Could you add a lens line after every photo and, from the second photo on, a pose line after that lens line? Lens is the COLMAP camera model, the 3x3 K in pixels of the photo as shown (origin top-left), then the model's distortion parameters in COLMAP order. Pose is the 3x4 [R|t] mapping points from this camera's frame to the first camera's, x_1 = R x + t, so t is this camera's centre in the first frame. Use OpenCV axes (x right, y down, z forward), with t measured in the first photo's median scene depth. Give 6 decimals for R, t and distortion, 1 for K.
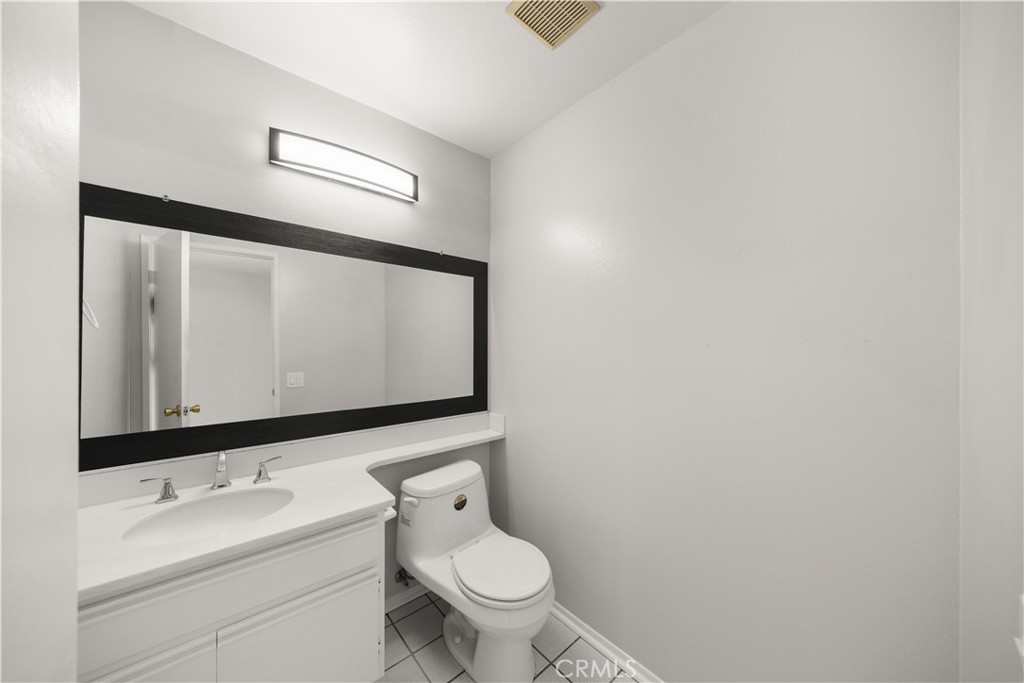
lens RADIAL K [[356.3, 0, 511.8], [0, 356.3, 341.6], [0, 0, 1]] dist [-0.001657, -0.000397]
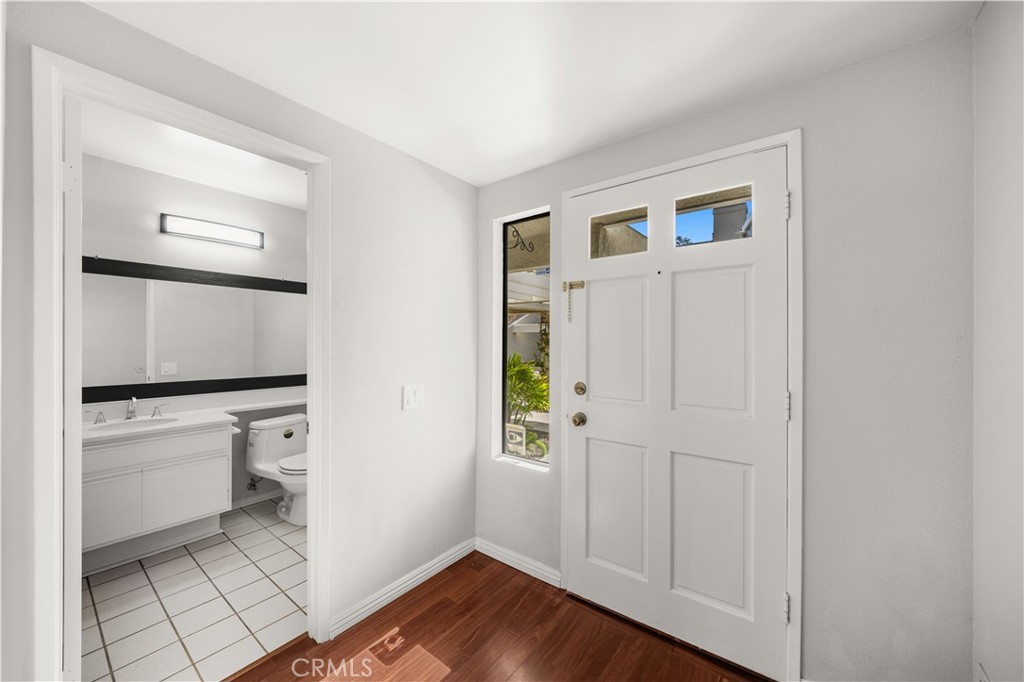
lens RADIAL K [[387.8, 0, 507.3], [0, 387.8, 340.9], [0, 0, 1]] dist [-0.001423, 0.000283]
pose [[0.981703, 0.005337, 0.190341, 0.542540], [-0.006728, 0.999955, 0.006659, -0.005043], [-0.190297, -0.007818, 0.981695, -1.031880]]
